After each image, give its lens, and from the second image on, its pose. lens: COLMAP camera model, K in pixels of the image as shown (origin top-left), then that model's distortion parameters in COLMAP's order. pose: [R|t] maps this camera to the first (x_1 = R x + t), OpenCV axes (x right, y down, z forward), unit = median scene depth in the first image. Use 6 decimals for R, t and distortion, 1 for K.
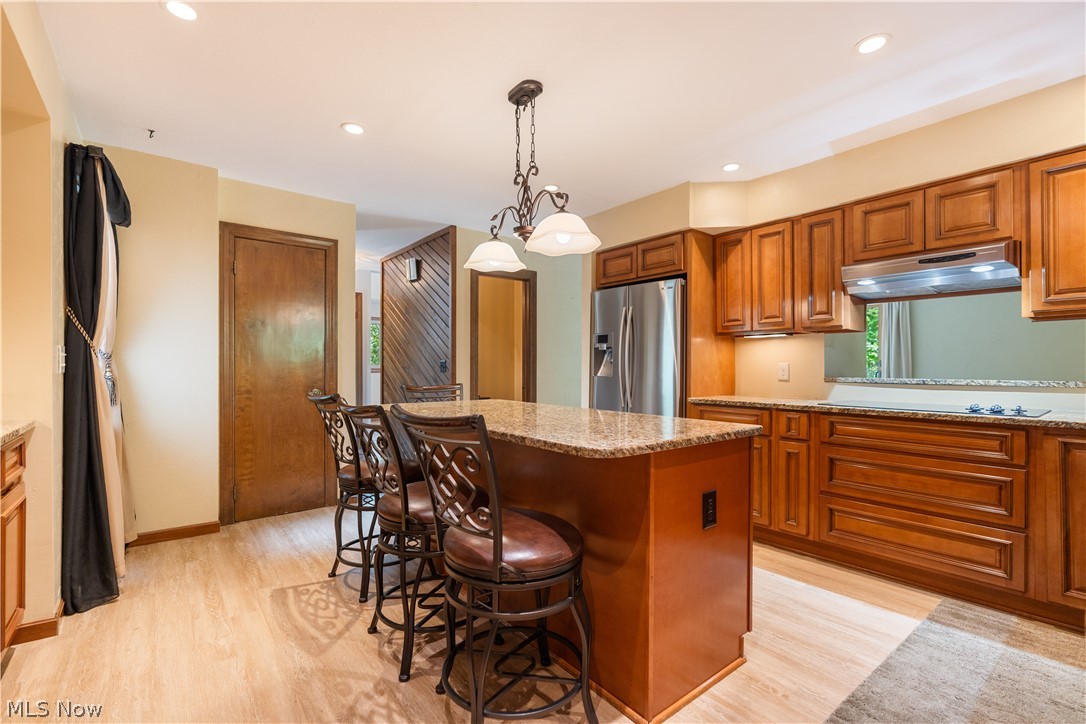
lens RADIAL K [[490.9, 0, 542.8], [0, 490.9, 362.2], [0, 0, 1]] dist [-0.009930, 0.003354]
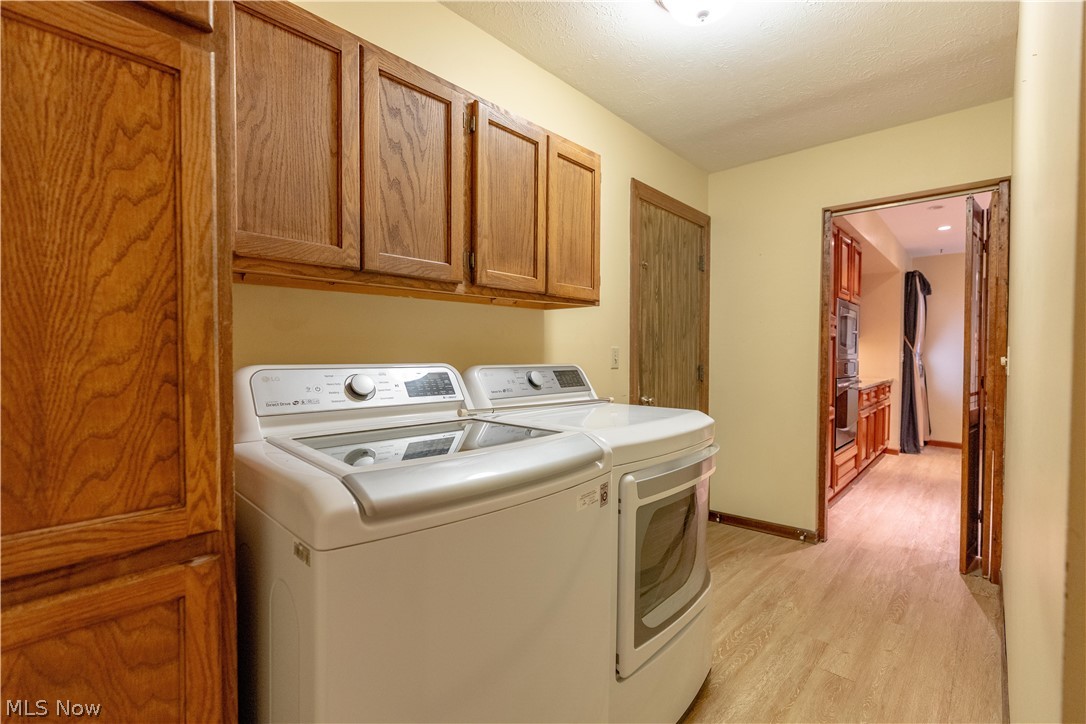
lens RADIAL K [[490.9, 0, 542.0], [0, 490.9, 366.8], [0, 0, 1]] dist [-0.009930, 0.003354]
pose [[0.174490, 0.022576, -0.984400, 1.274275], [-0.011498, 0.999716, 0.020889, 0.016521], [0.984592, 0.007674, 0.174700, -1.375633]]
